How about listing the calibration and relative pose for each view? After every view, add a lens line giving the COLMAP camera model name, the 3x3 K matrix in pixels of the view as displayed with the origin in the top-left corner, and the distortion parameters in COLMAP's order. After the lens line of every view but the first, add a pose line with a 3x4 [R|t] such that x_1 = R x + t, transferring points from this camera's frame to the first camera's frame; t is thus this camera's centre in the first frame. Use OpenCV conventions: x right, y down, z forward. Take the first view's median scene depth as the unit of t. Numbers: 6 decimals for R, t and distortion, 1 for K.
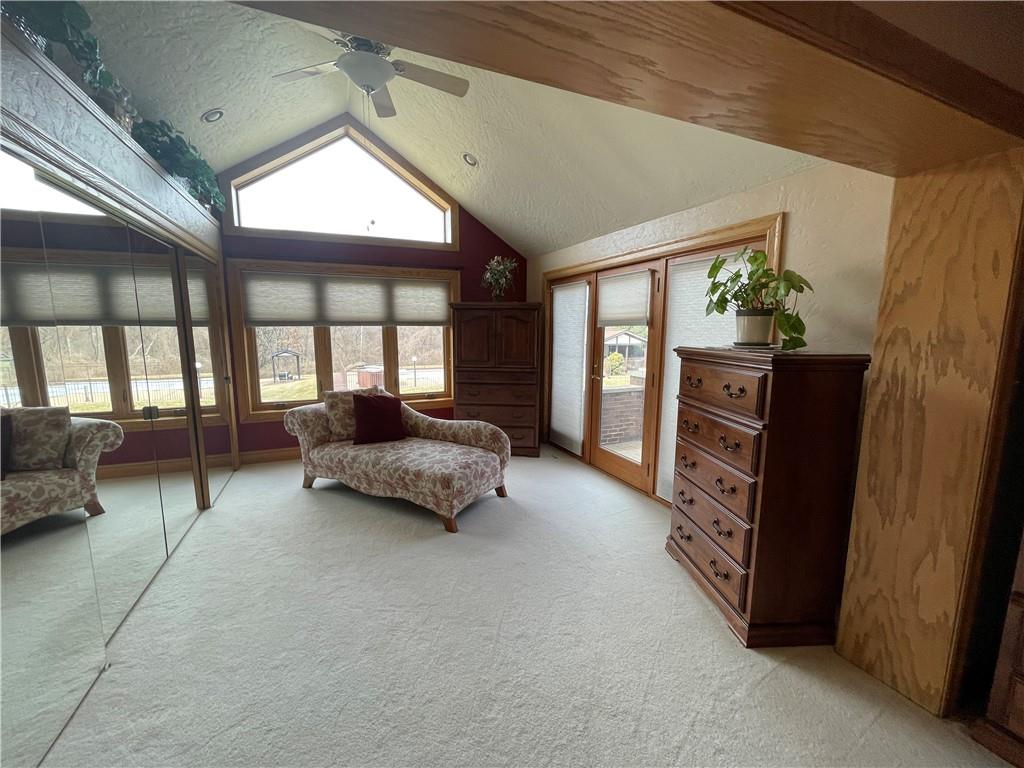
lens RADIAL K [[411.7, 0, 510.9], [0, 411.7, 390.0], [0, 0, 1]] dist [-0.008969, -0.000169]
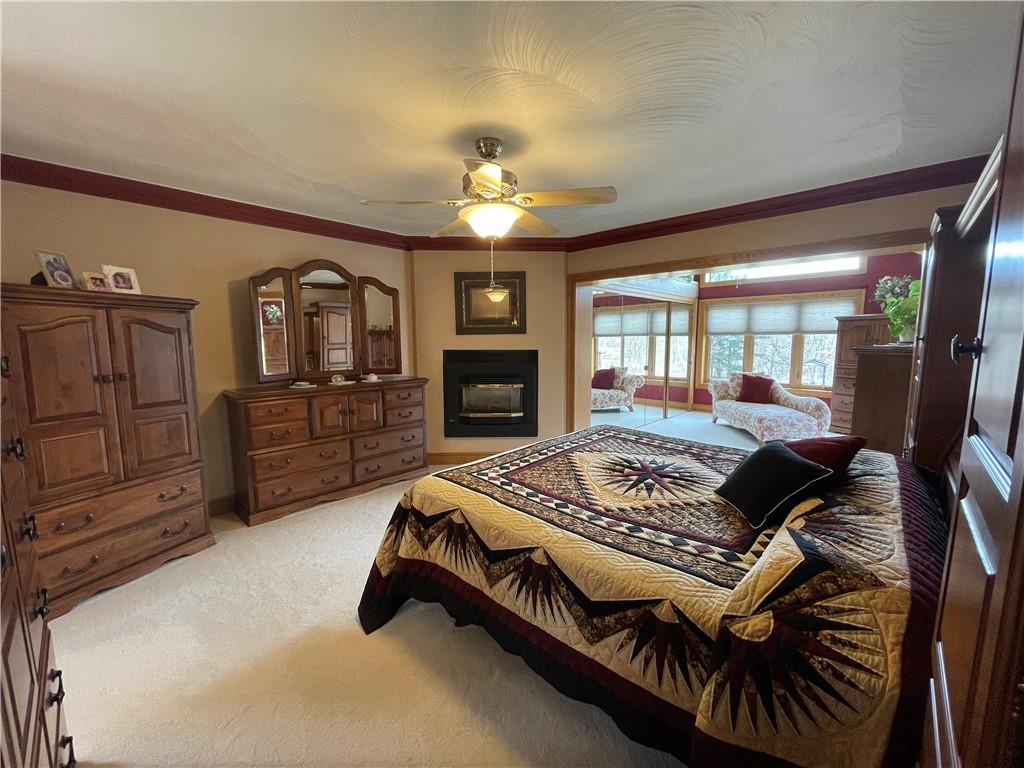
lens RADIAL K [[411.7, 0, 508.2], [0, 411.7, 389.3], [0, 0, 1]] dist [-0.008969, -0.000169]
pose [[0.394834, 0.107523, -0.912439, 0.917431], [-0.125968, 0.990085, 0.062163, 0.102097], [0.910076, 0.090394, 0.404464, -0.672943]]
